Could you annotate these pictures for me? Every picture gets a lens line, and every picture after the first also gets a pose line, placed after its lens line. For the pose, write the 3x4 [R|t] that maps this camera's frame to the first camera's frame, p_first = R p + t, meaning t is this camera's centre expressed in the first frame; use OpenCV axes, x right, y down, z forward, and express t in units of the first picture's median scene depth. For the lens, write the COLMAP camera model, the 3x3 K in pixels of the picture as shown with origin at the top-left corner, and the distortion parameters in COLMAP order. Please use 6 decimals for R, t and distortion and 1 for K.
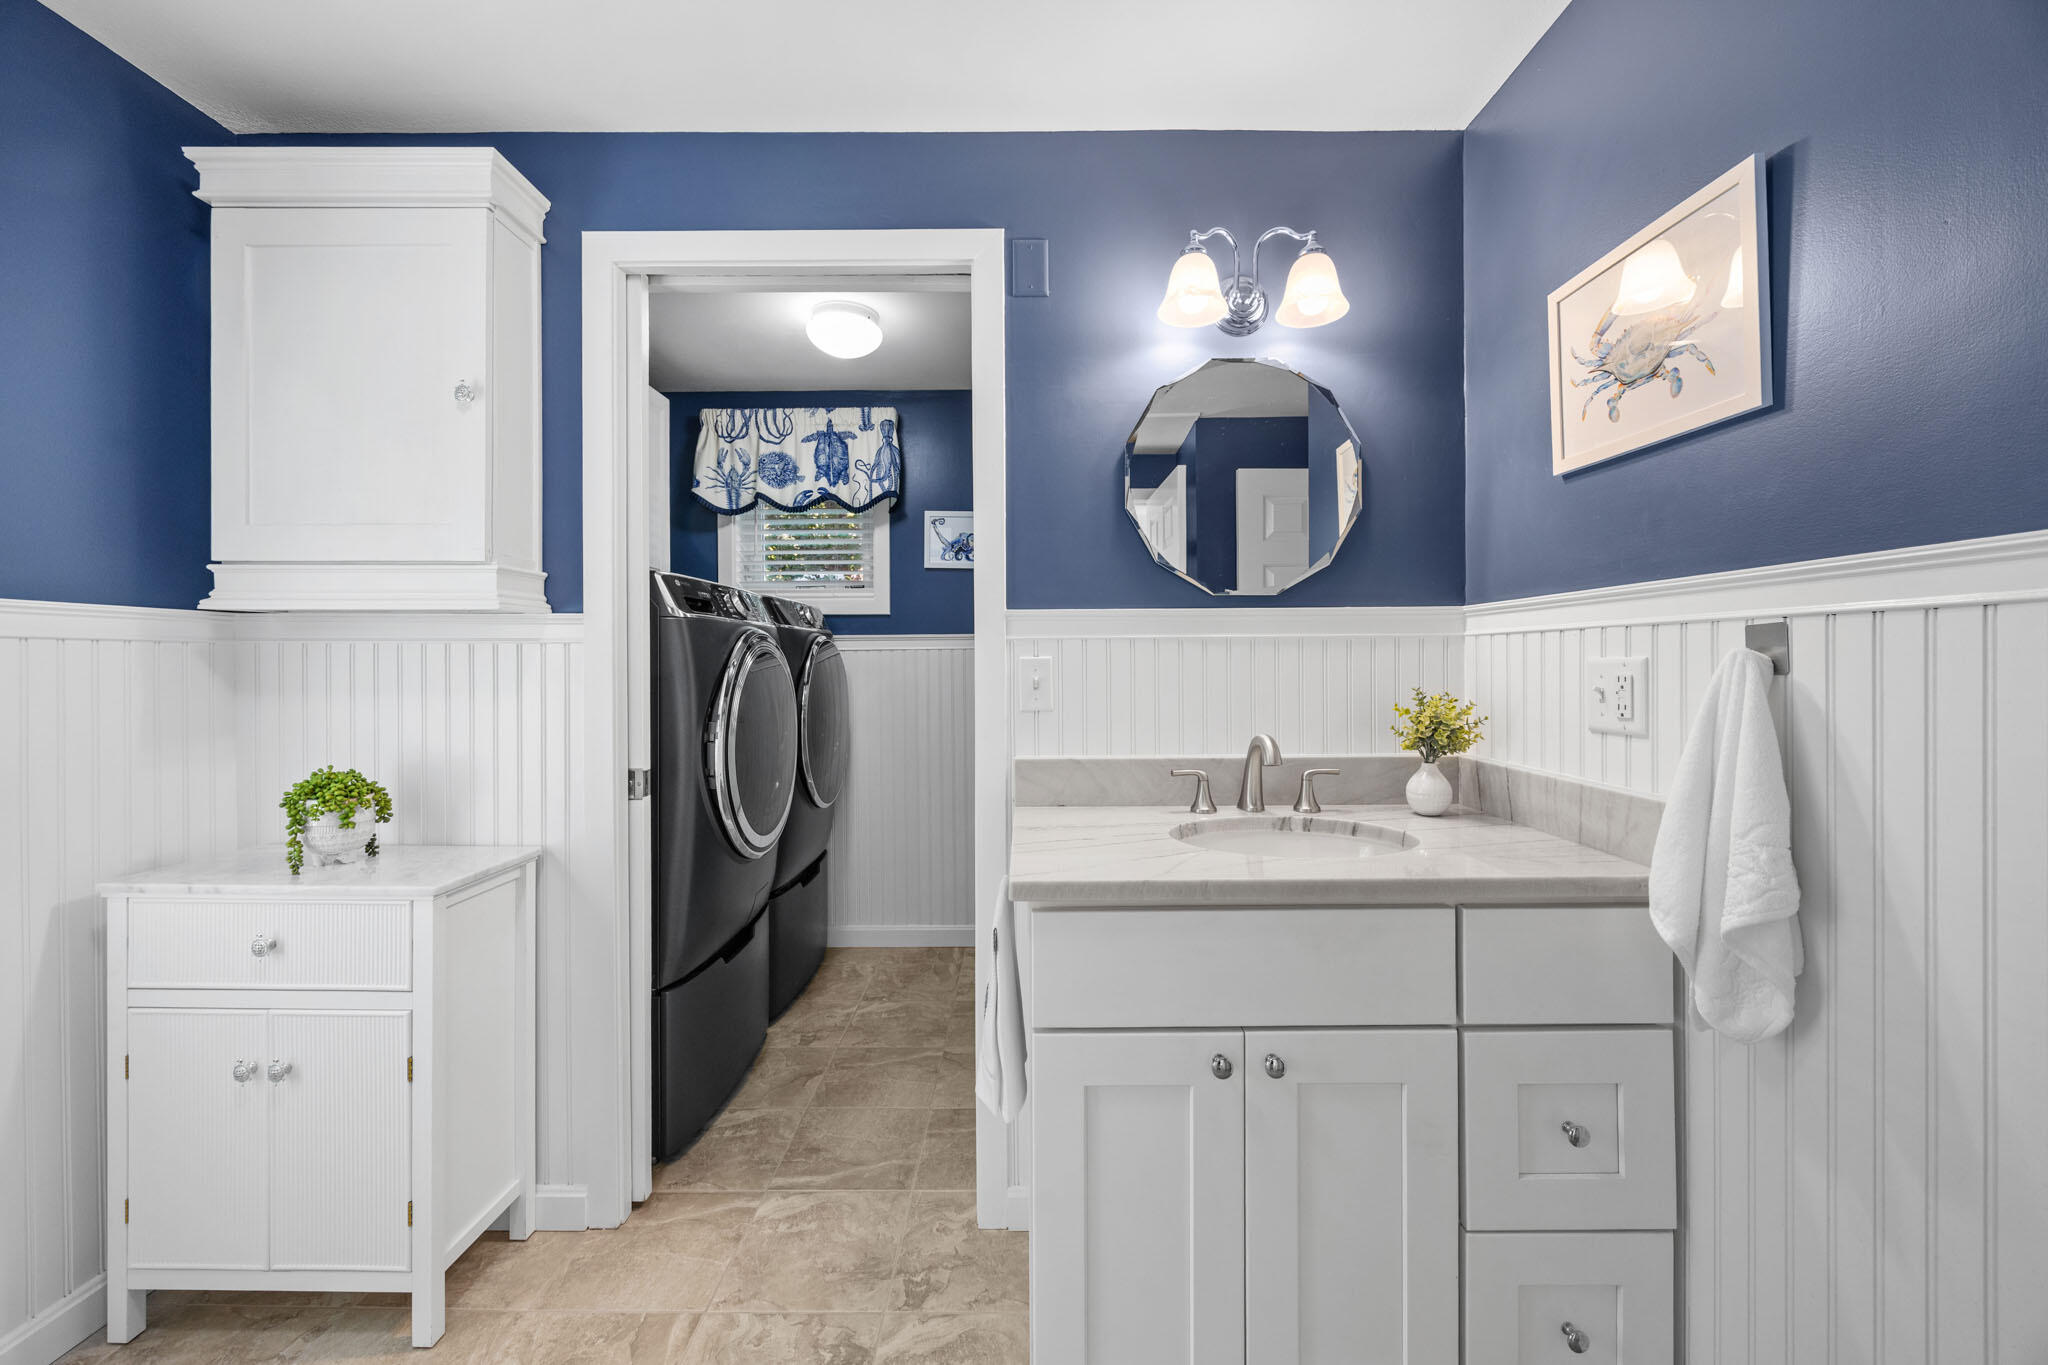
lens RADIAL K [[775.5, 0, 1030.6], [0, 775.5, 681.2], [0, 0, 1]] dist [-0.003994, -0.000407]
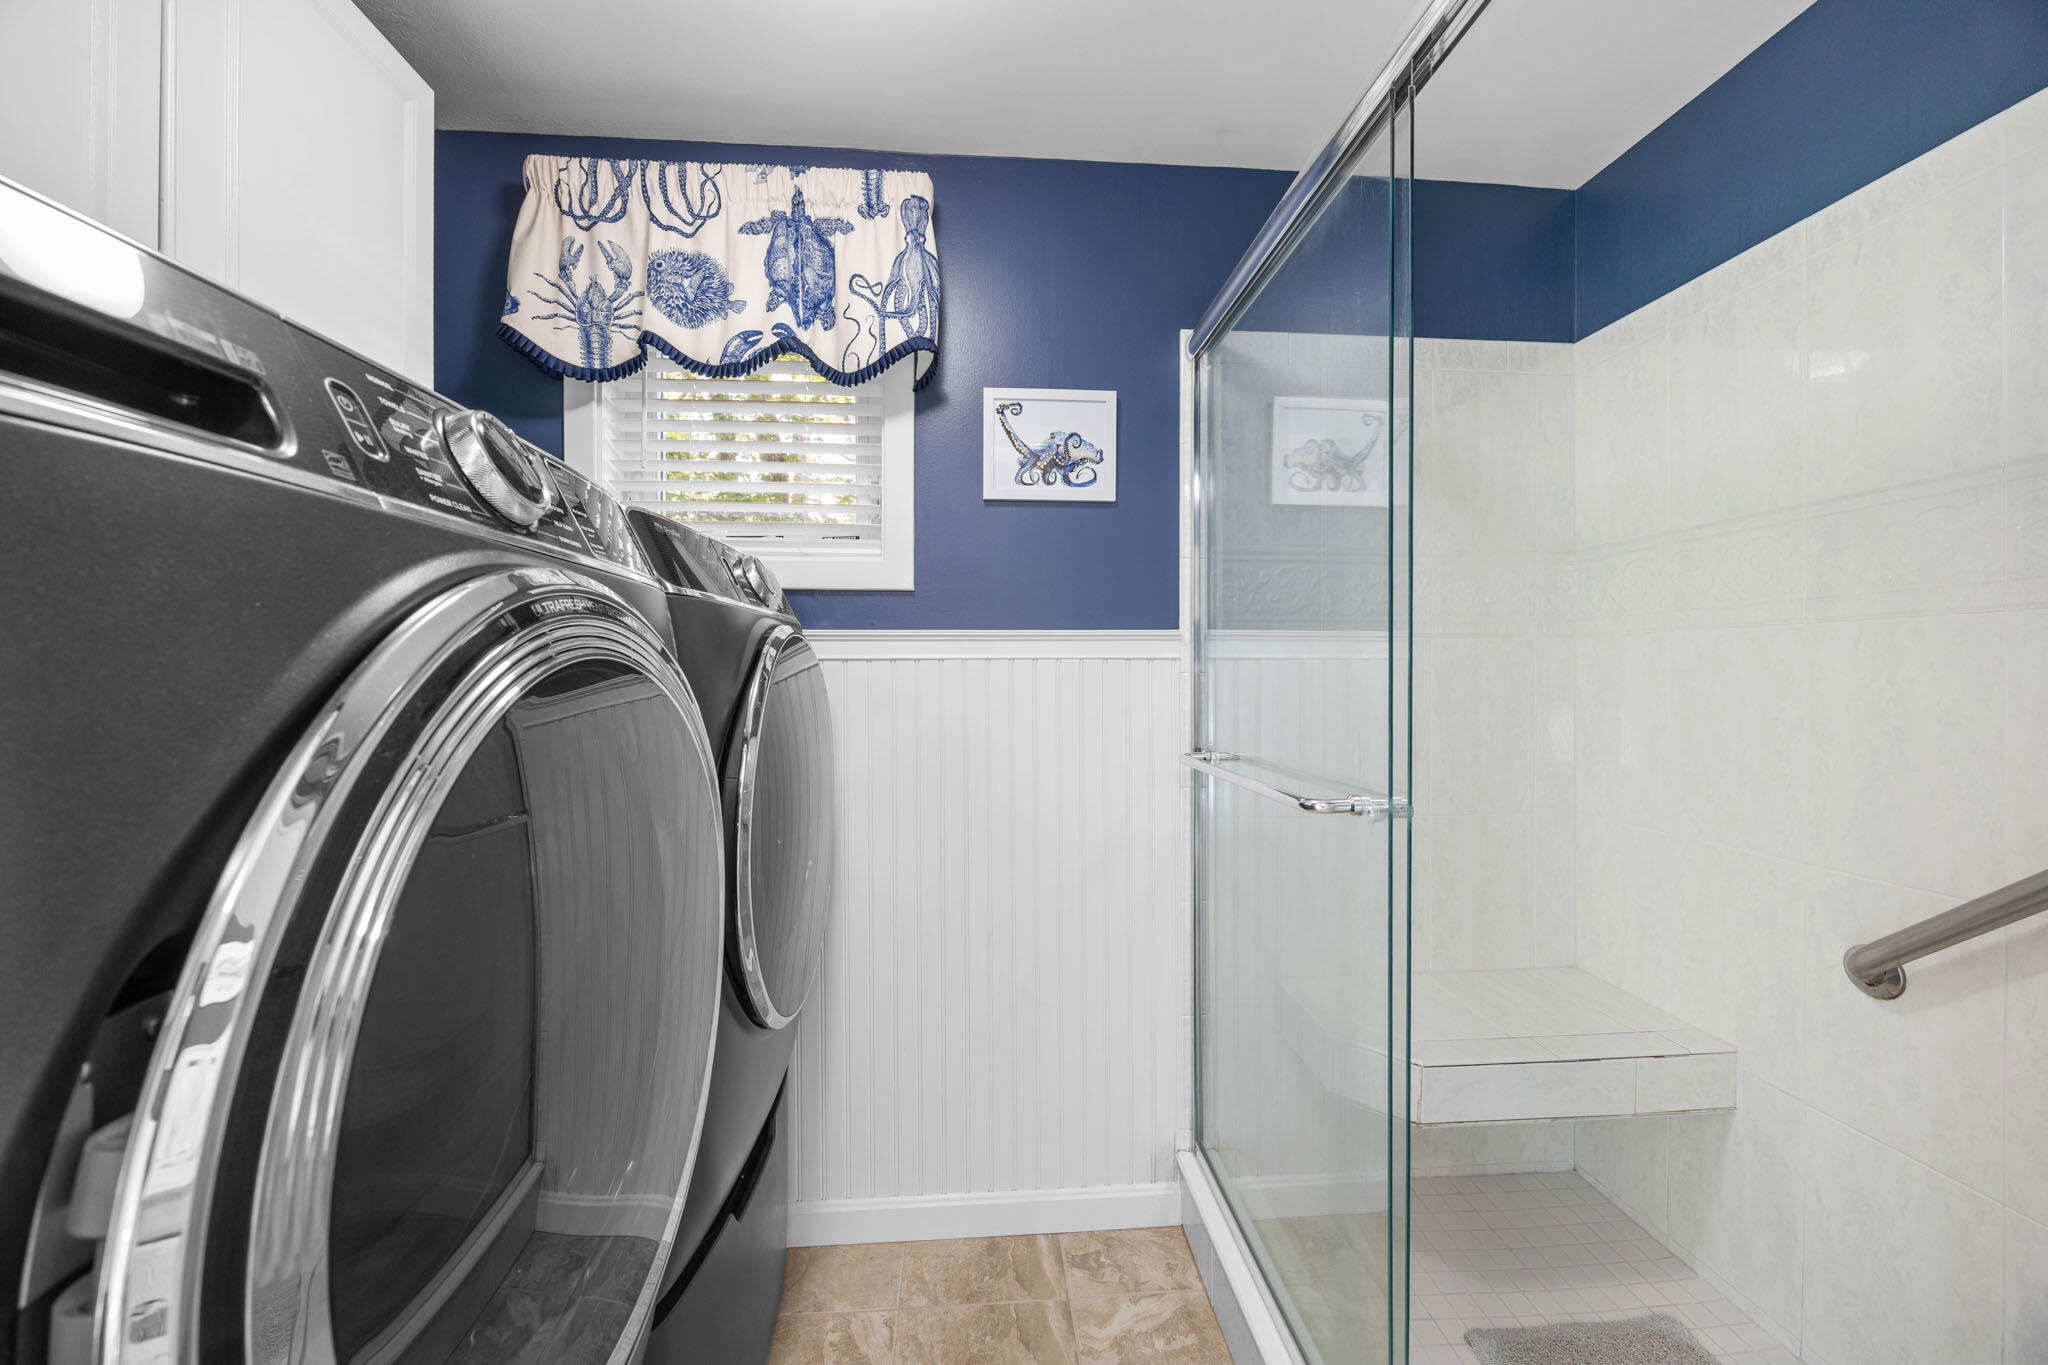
lens RADIAL K [[775.5, 0, 1030.6], [0, 775.5, 681.2], [0, 0, 1]] dist [-0.003994, -0.000407]
pose [[0.997108, 0.000139, 0.075996, -0.148948], [0.001220, 0.999840, -0.017844, -0.016723], [-0.075987, 0.017885, 0.996948, 0.503176]]
